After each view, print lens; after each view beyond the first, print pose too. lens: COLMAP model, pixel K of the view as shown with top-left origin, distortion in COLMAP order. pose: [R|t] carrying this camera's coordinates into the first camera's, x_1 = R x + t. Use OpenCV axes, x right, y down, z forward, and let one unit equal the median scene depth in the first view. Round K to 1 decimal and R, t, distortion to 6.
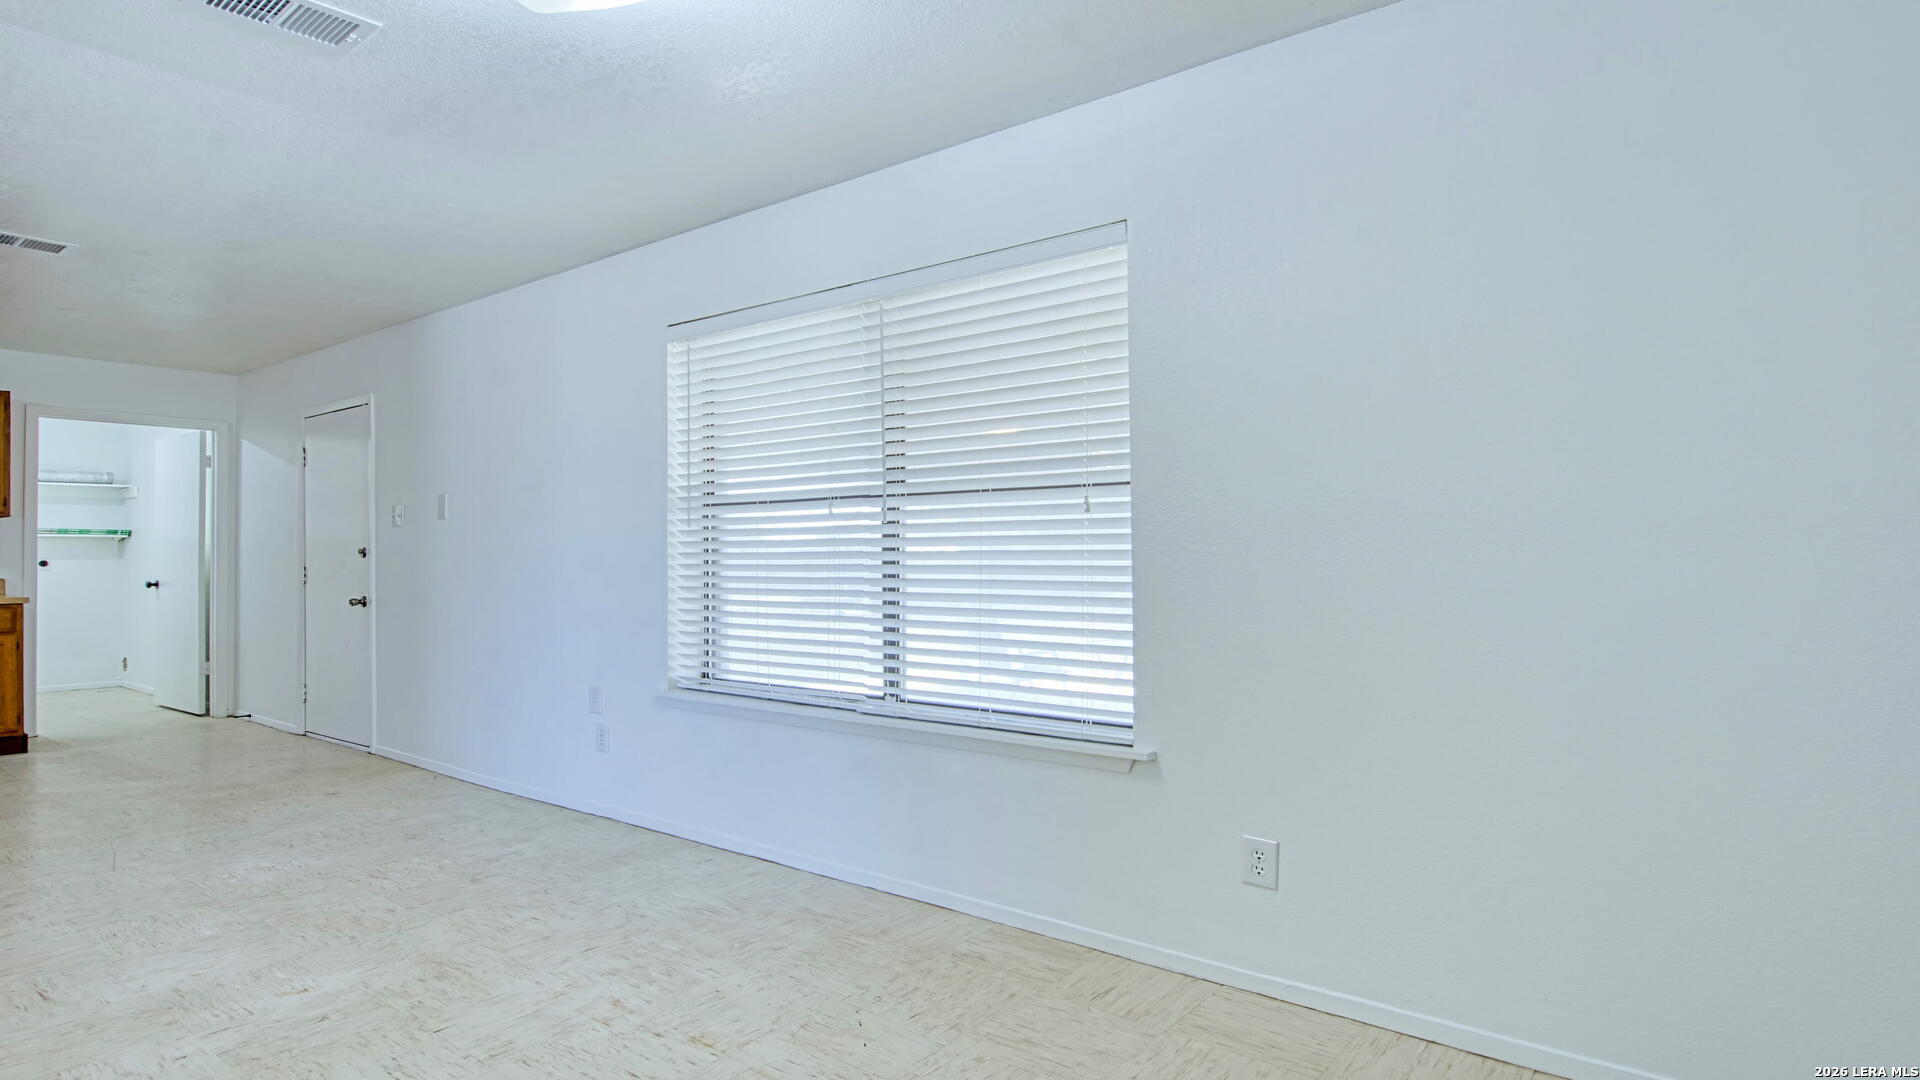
lens RADIAL K [[1057.3, 0, 966.7], [0, 1057.3, 541.3], [0, 0, 1]] dist [0.011619, -0.011017]
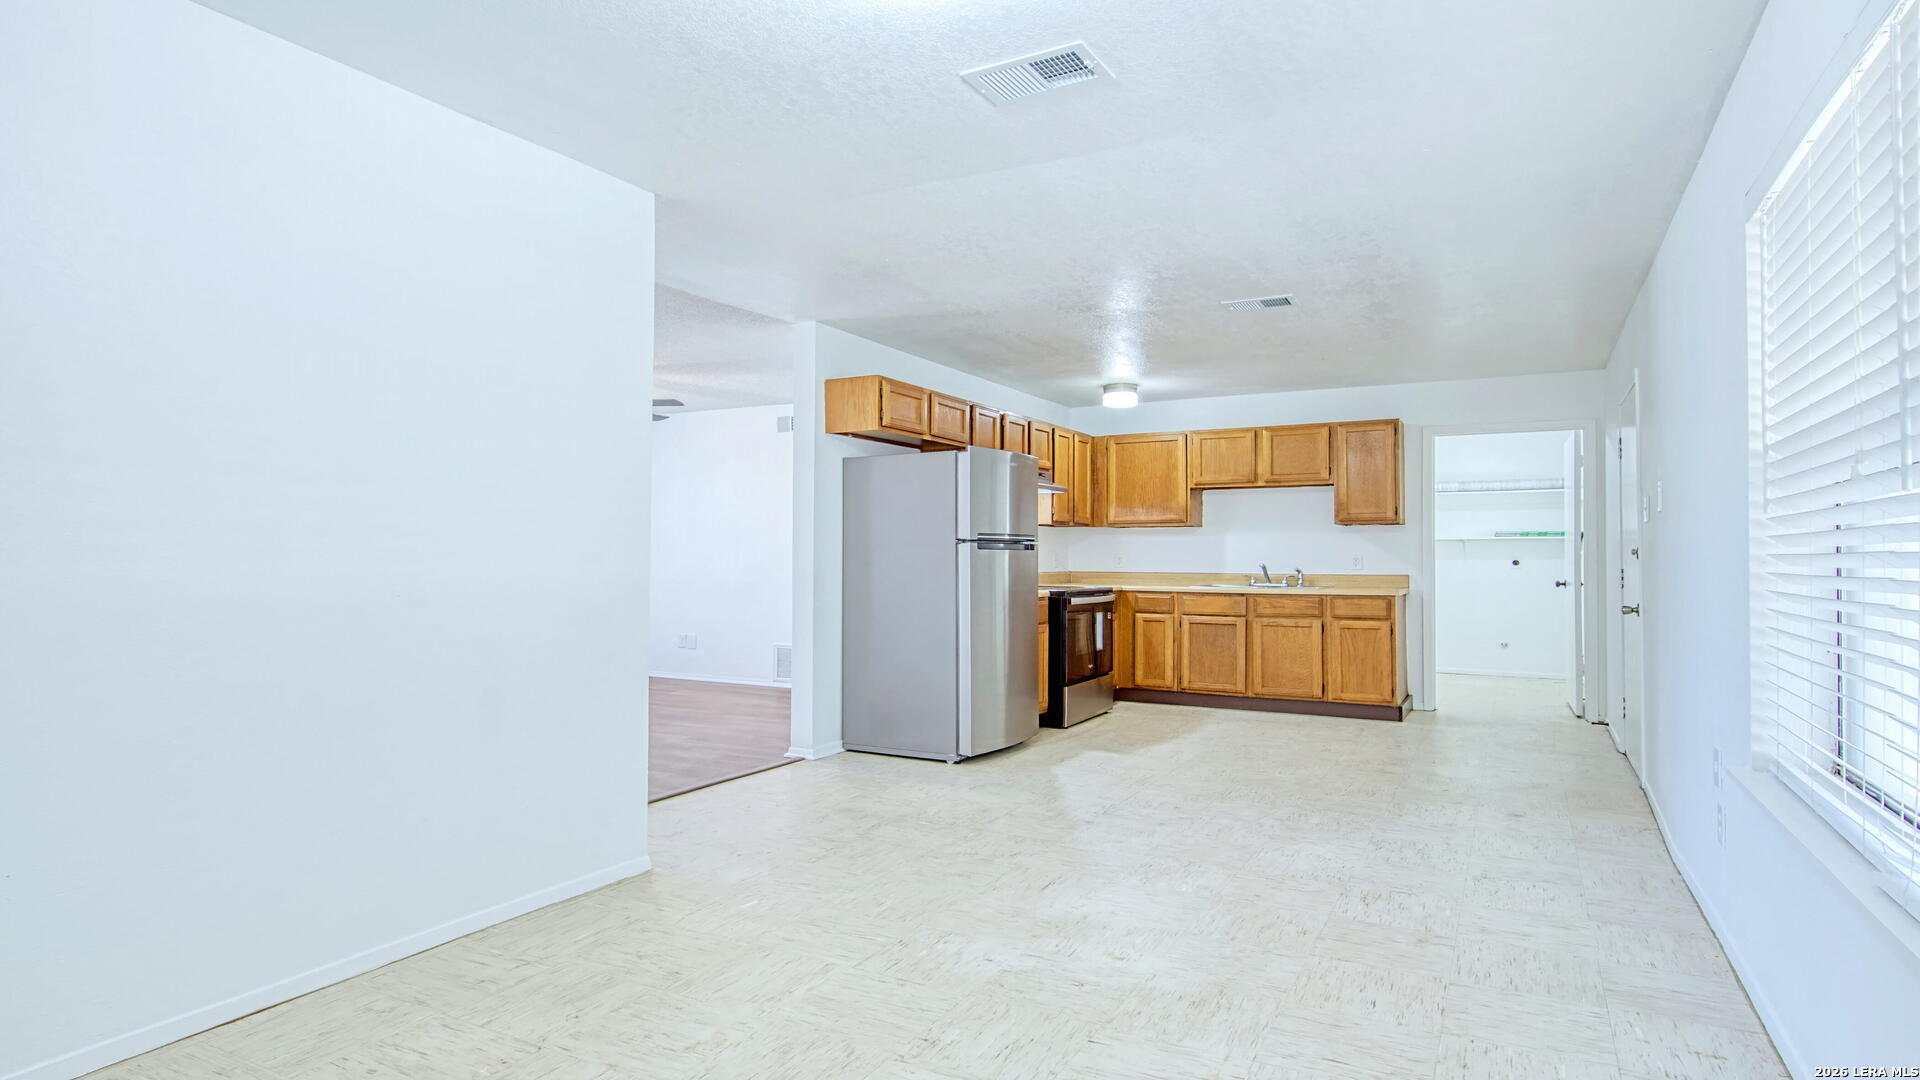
lens RADIAL K [[1057.3, 0, 963.7], [0, 1057.3, 543.0], [0, 0, 1]] dist [0.011619, -0.011017]
pose [[0.159640, -0.007639, -0.987146, 0.270170], [0.008257, 0.999945, -0.006403, 0.004227], [0.987141, -0.007128, 0.159694, 0.437117]]
